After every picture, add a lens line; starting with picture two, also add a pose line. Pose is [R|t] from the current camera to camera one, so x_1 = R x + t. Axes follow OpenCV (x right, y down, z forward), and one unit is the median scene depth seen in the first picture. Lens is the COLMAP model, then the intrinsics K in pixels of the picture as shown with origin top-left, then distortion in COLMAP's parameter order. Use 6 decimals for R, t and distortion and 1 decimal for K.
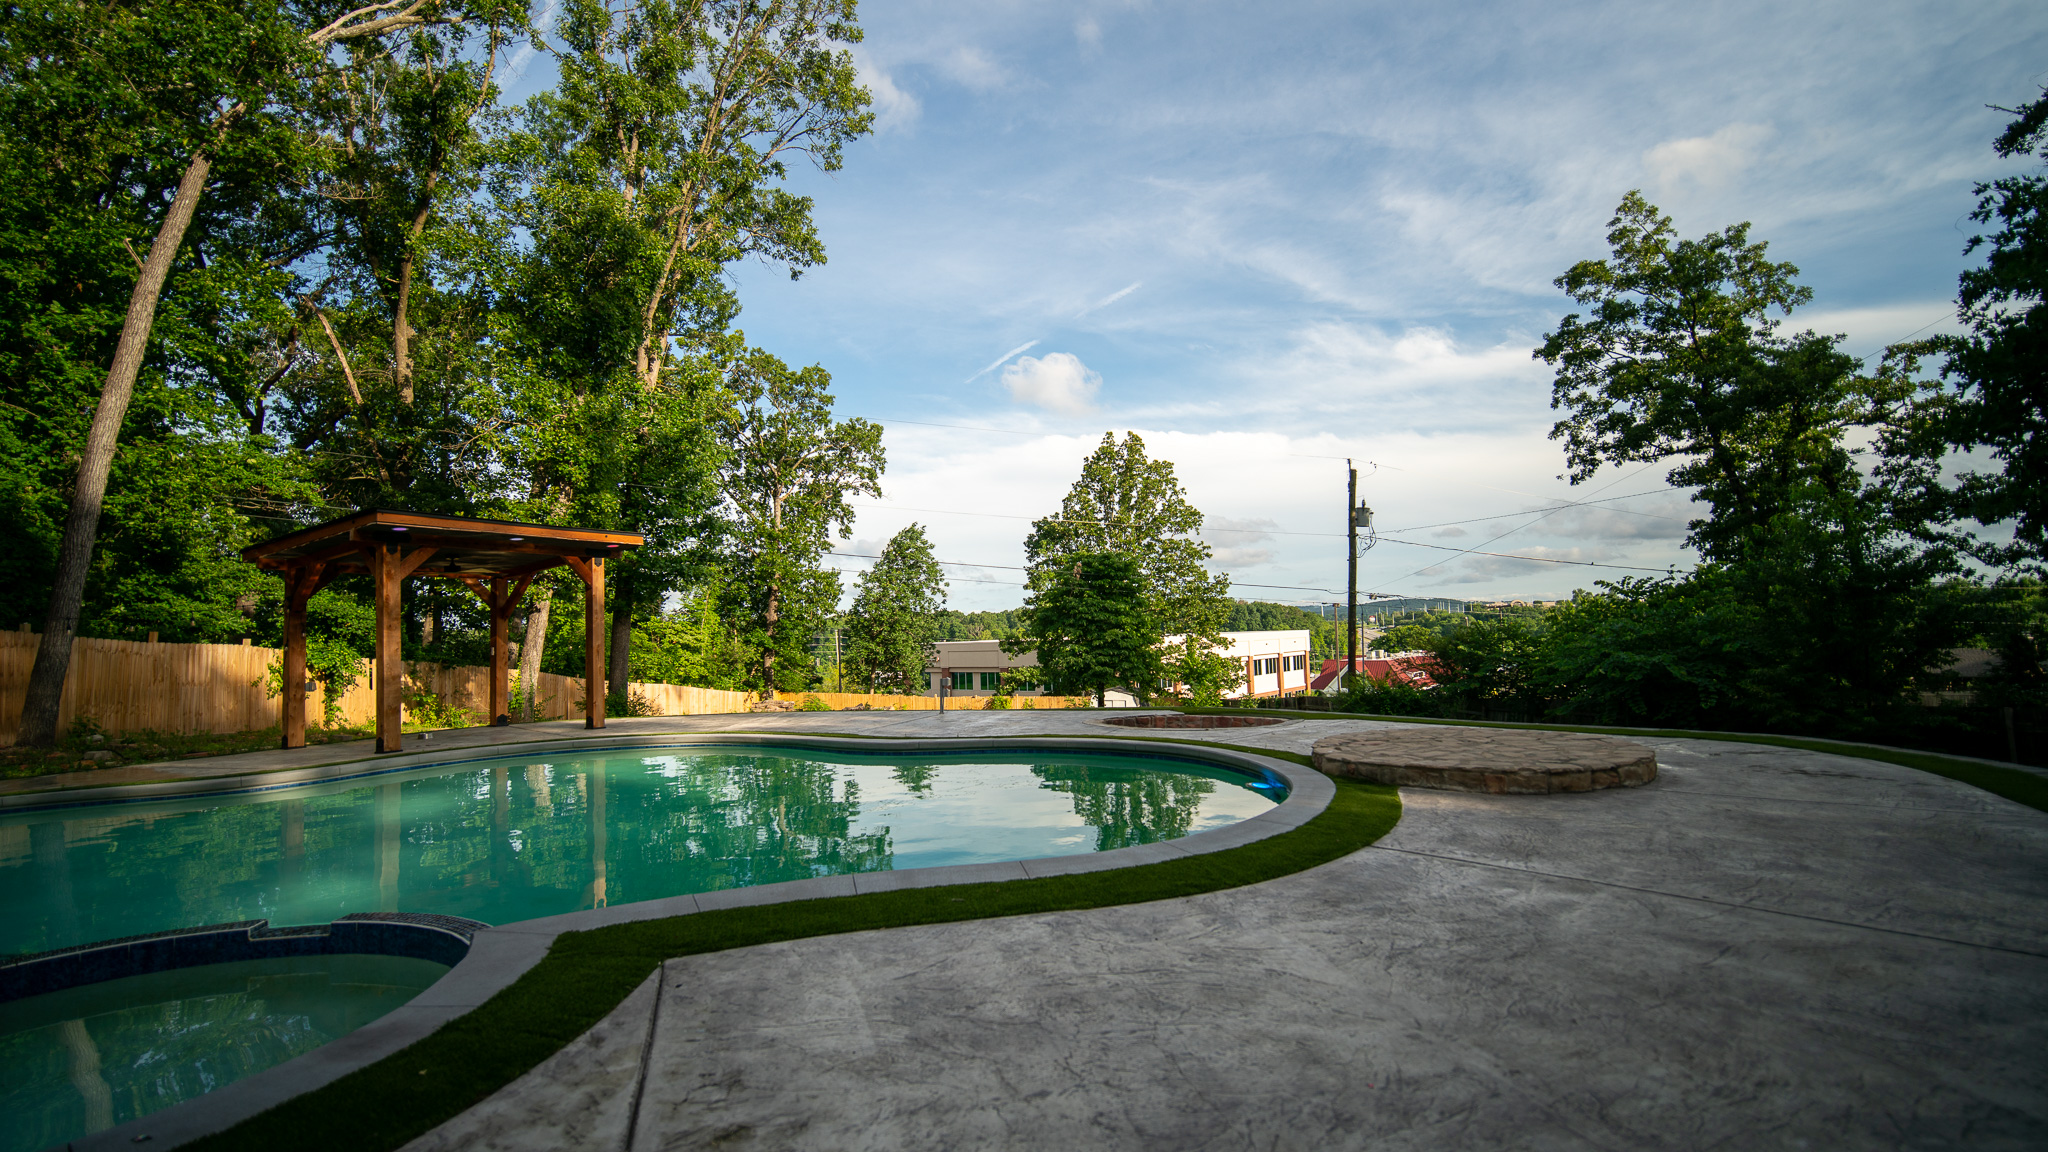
lens RADIAL K [[891.6, 0, 1018.1], [0, 891.6, 571.6], [0, 0, 1]] dist [-0.003384, 0.000316]
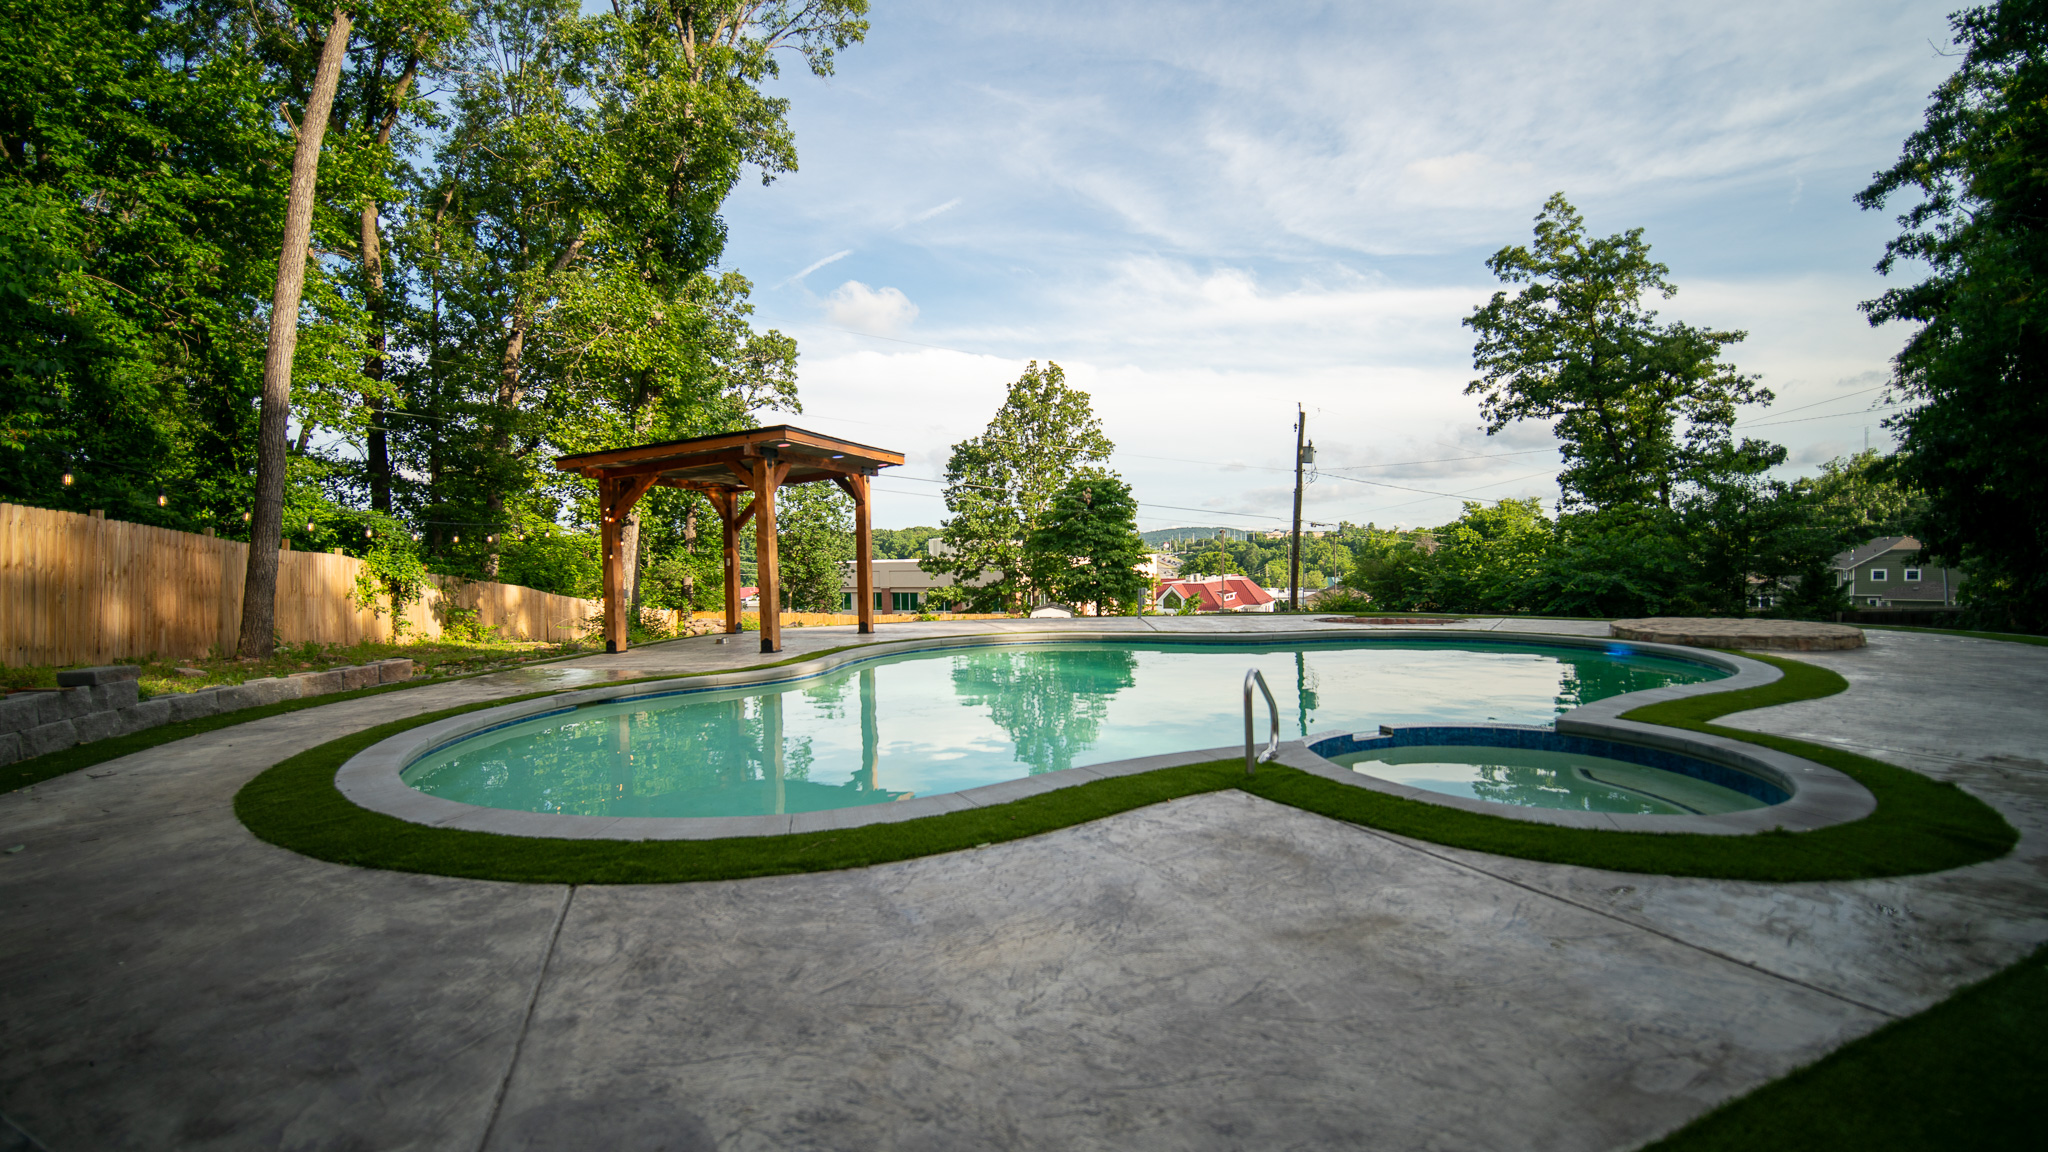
lens RADIAL K [[903.9, 0, 1019.5], [0, 903.9, 581.7], [0, 0, 1]] dist [-0.002903, -0.000139]
pose [[0.974182, 0.003288, 0.225740, -0.146497], [-0.024937, 0.995343, 0.093120, 0.001461], [-0.224382, -0.096345, 0.969727, -0.036563]]
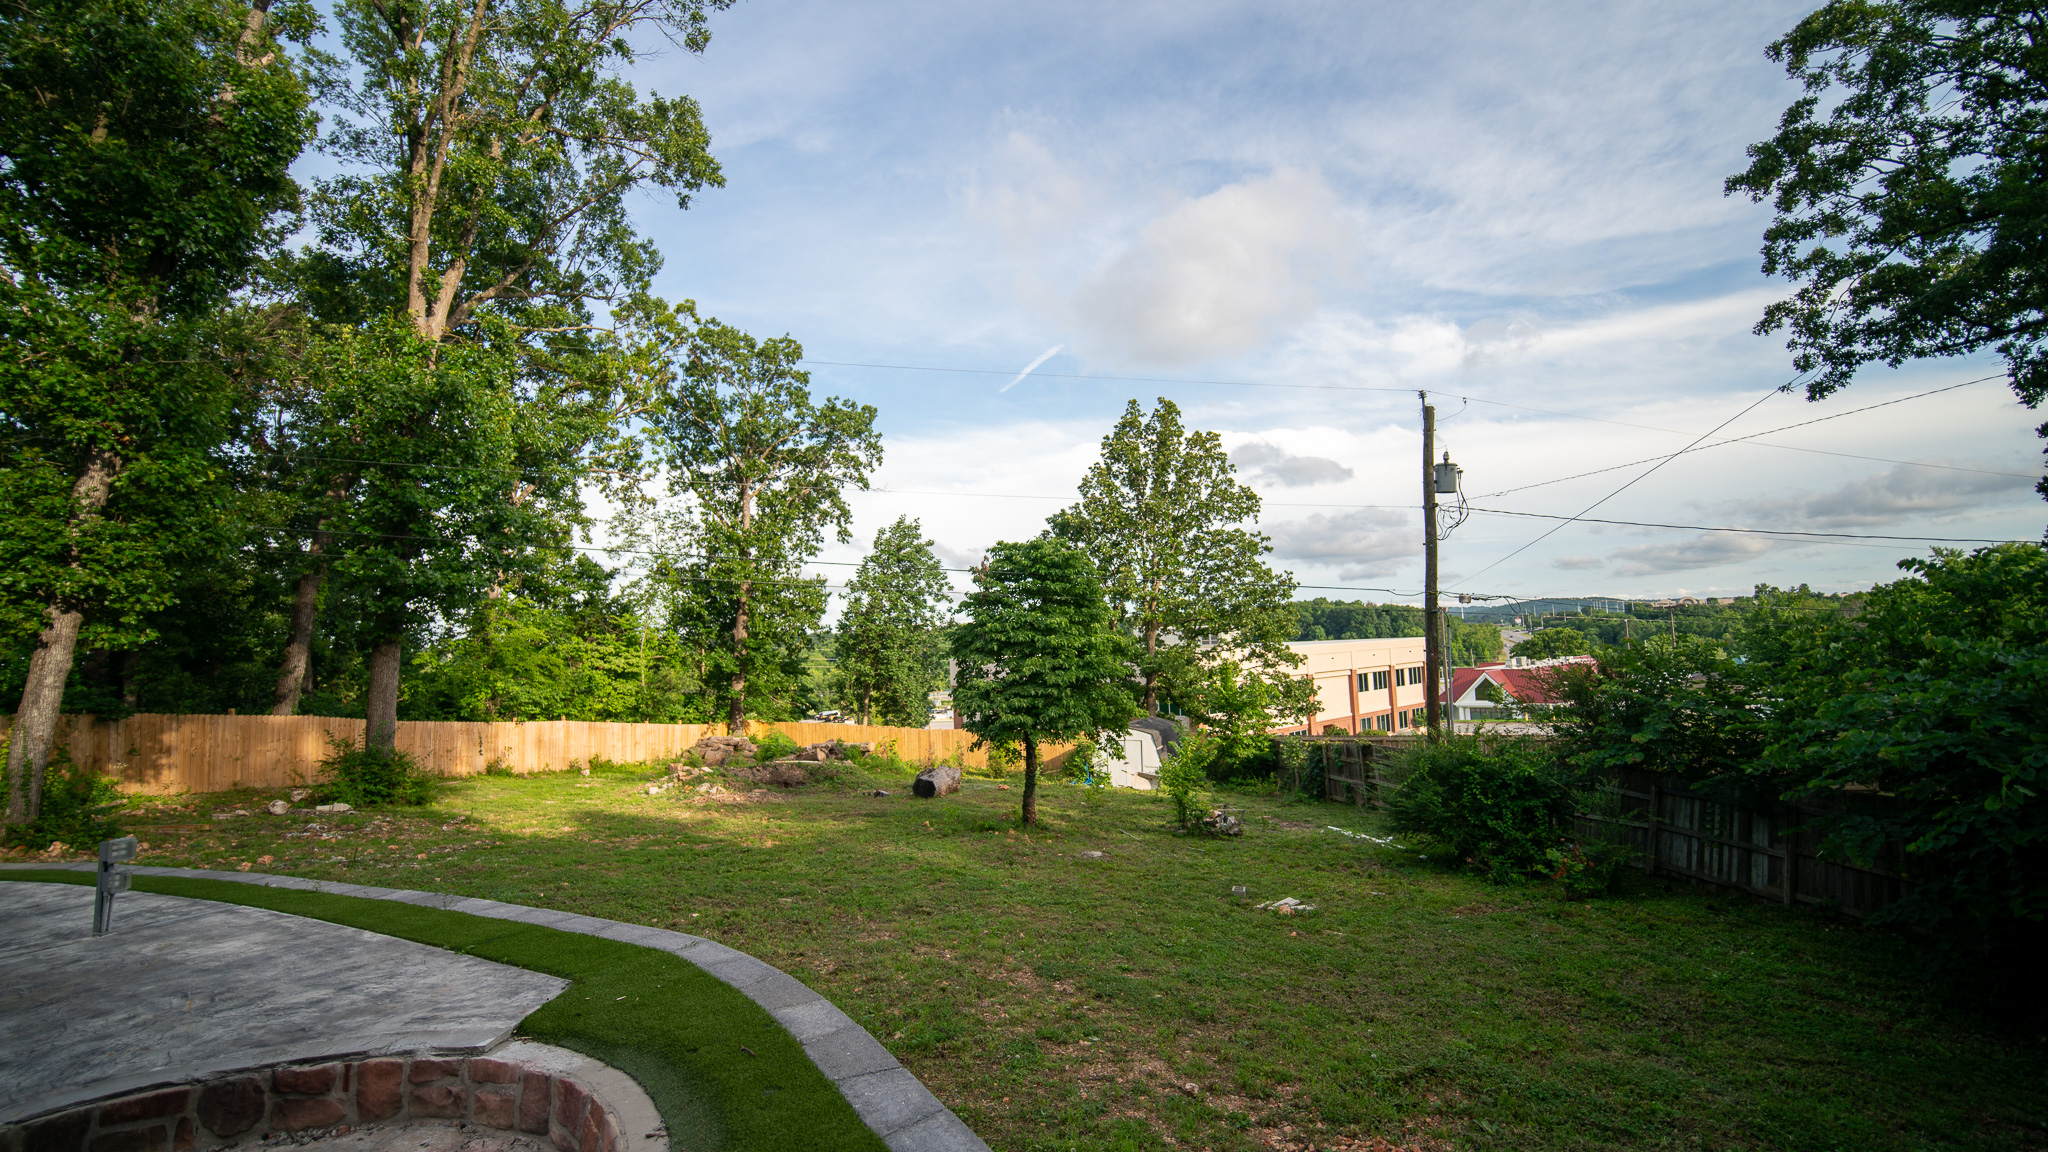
lens RADIAL K [[891.6, 0, 1018.1], [0, 891.6, 571.6], [0, 0, 1]] dist [-0.003384, 0.000316]
pose [[0.990841, -0.022496, -0.133146, 0.098463], [0.021388, 0.999724, -0.009743, 0.004728], [0.133328, 0.006806, 0.991049, 0.188290]]
